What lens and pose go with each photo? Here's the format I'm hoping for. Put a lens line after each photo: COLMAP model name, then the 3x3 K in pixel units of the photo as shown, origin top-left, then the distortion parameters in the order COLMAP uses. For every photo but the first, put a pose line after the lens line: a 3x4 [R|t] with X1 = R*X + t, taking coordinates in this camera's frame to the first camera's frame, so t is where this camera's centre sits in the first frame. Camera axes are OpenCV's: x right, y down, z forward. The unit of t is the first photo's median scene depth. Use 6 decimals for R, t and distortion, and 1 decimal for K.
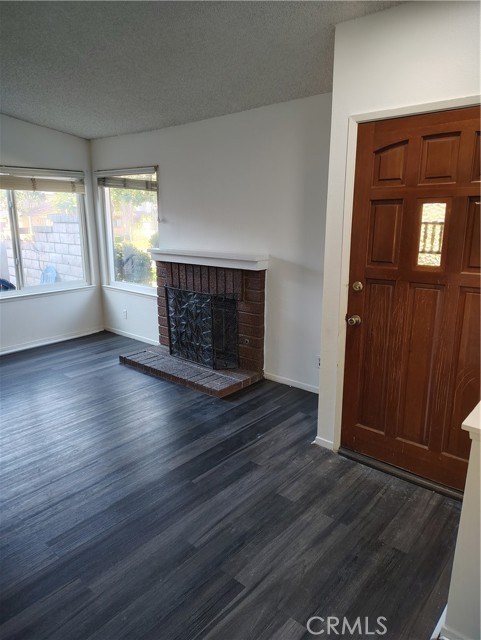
lens RADIAL K [[443.2, 0, 237.5], [0, 443.2, 316.9], [0, 0, 1]] dist [0.048994, -0.031521]
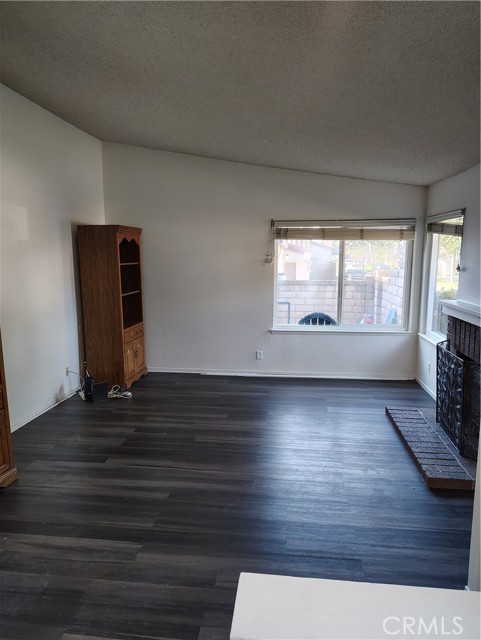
lens RADIAL K [[443.2, 0, 237.5], [0, 443.2, 320.9], [0, 0, 1]] dist [0.048994, -0.031521]
pose [[0.552998, 0.126204, -0.823569, 0.302488], [-0.187444, 0.981967, 0.024615, -0.053337], [0.811824, 0.140760, 0.566682, 0.151197]]
